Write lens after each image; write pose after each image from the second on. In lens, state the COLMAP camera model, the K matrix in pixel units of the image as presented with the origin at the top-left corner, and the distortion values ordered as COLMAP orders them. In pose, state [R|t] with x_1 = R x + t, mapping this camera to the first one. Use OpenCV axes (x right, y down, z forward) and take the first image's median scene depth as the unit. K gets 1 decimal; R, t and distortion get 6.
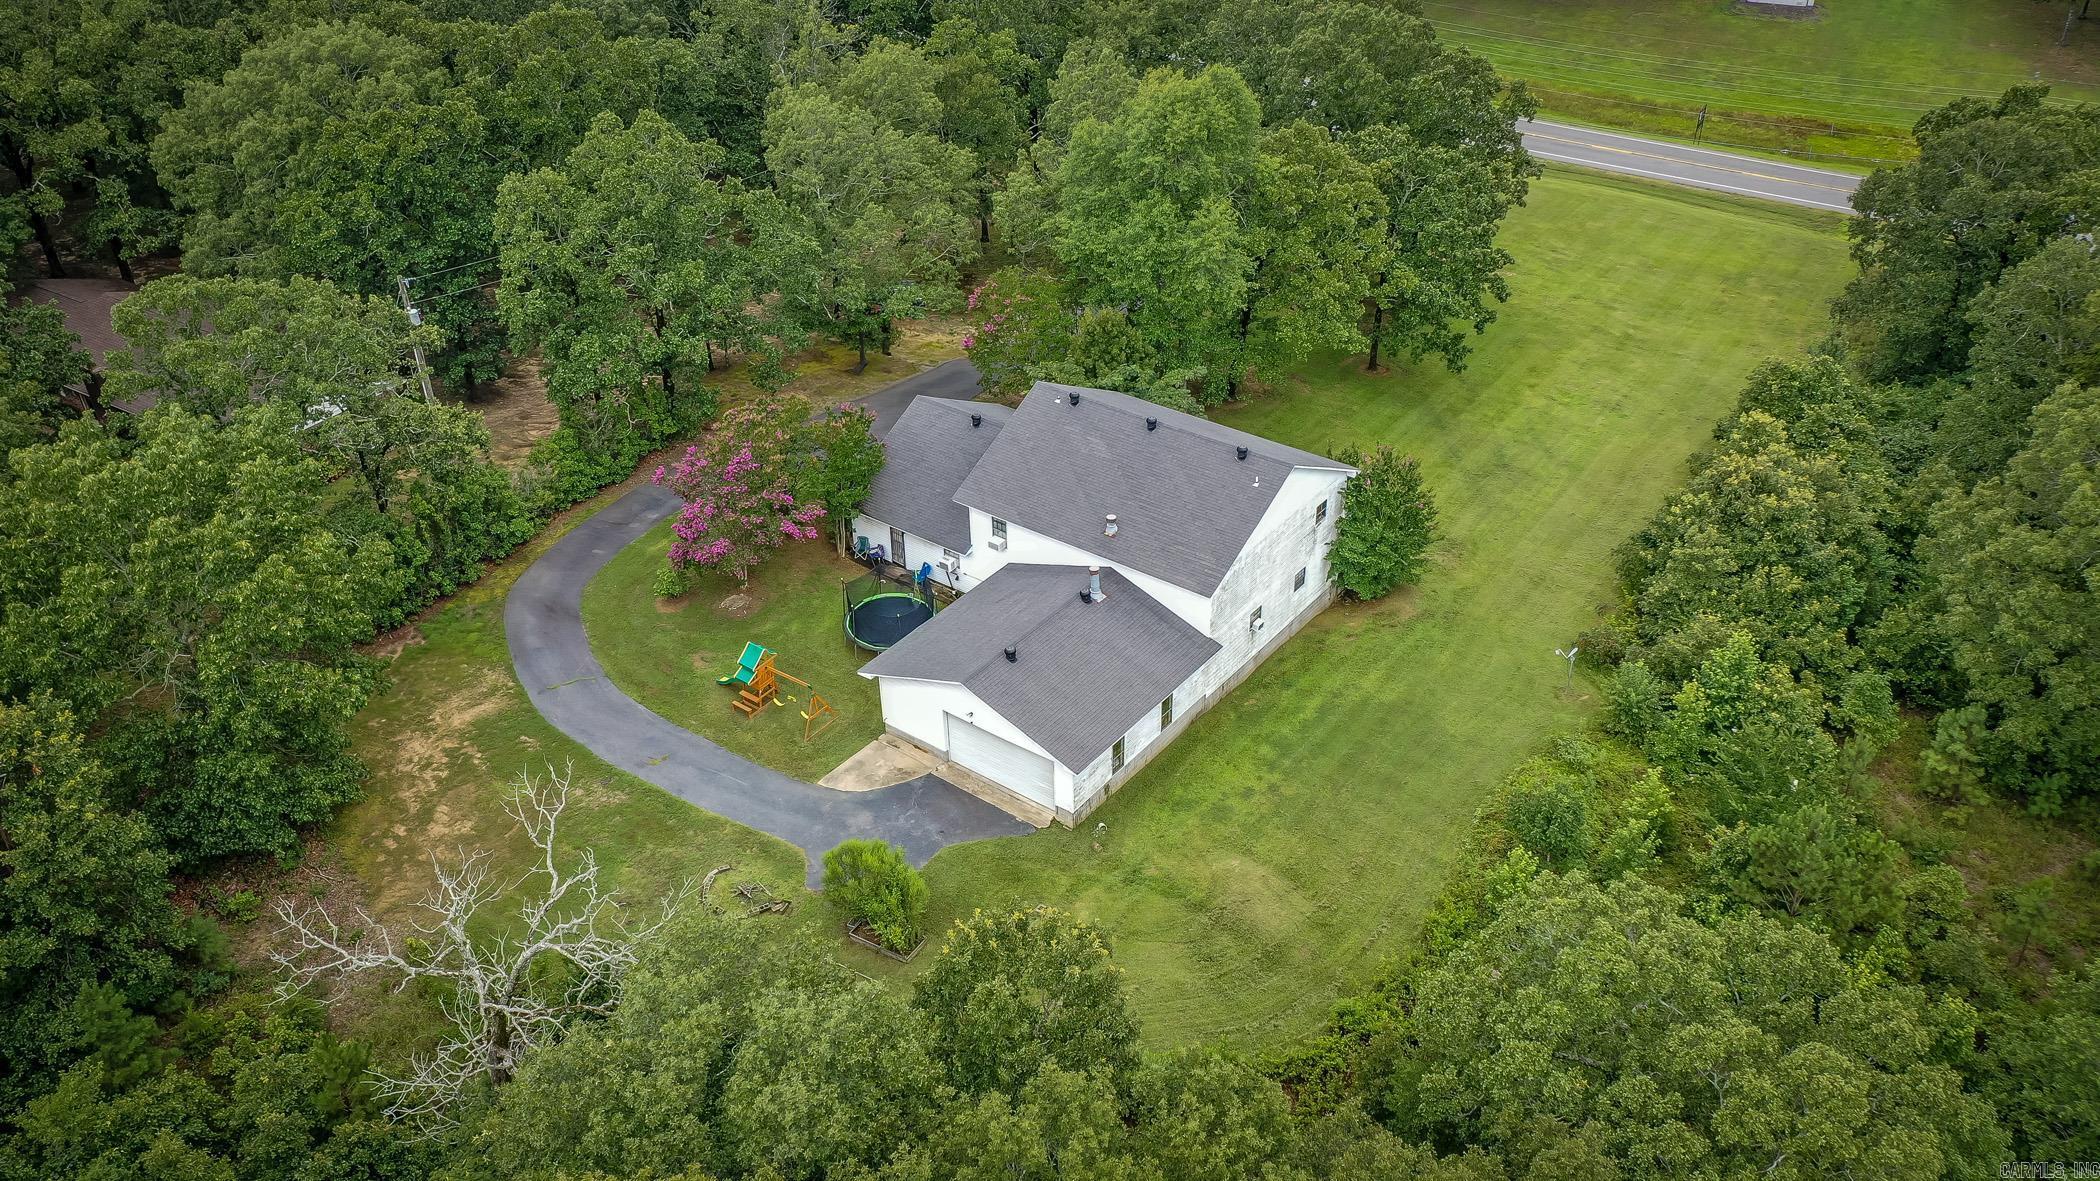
lens RADIAL K [[1853.4, 0, 1050.0], [0, 1853.4, 590.5], [0, 0, 1]] dist [0.055698, 0.003188]
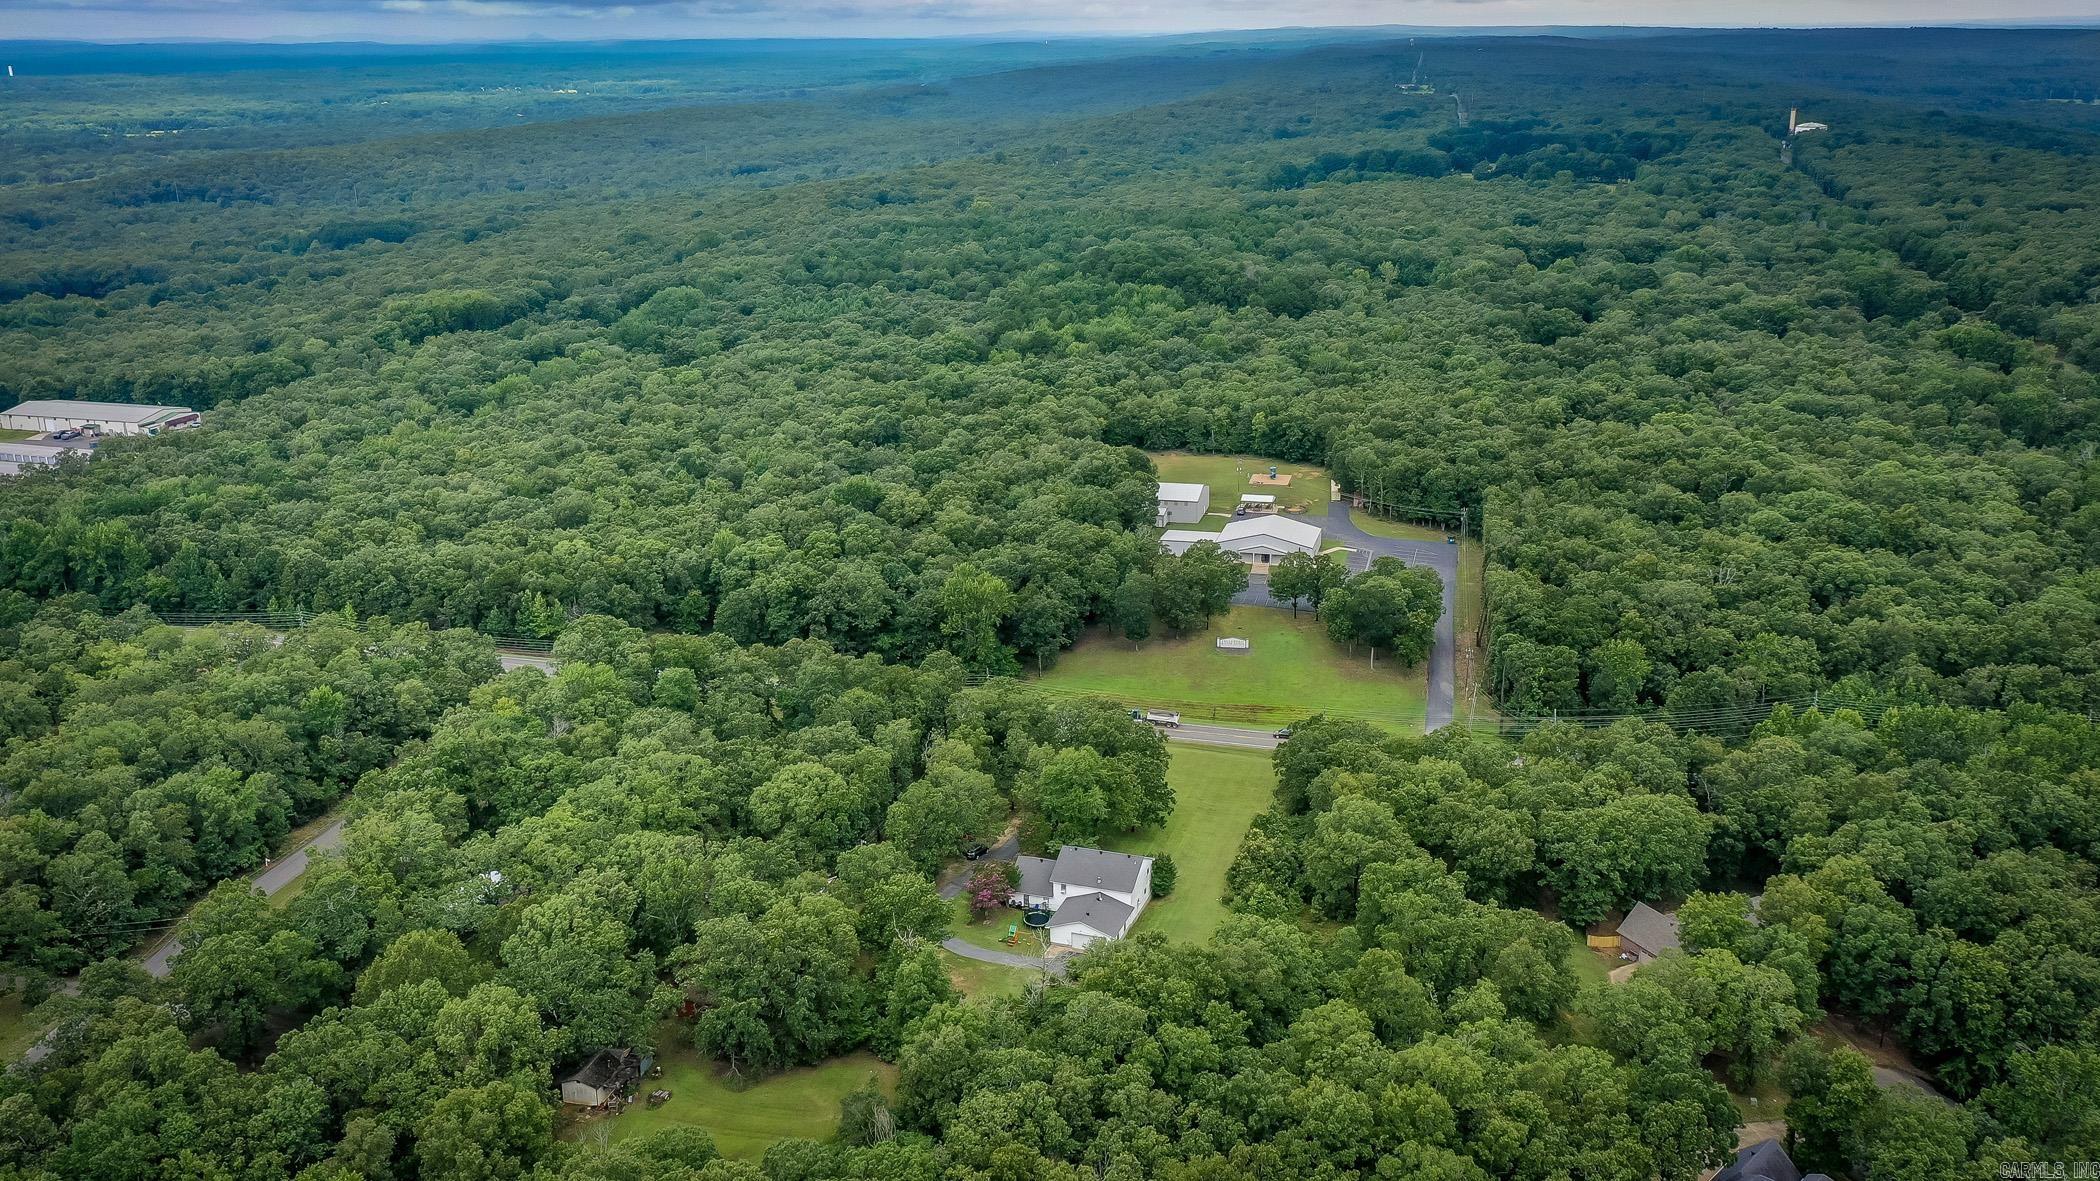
lens RADIAL K [[1853.4, 0, 1050.0], [0, 1853.4, 590.5], [0, 0, 1]] dist [0.055698, 0.003188]
pose [[0.962151, -0.096557, 0.254837, -0.852566], [0.159233, 0.958079, -0.238181, 0.249354], [-0.221156, 0.269745, 0.937191, -2.343896]]
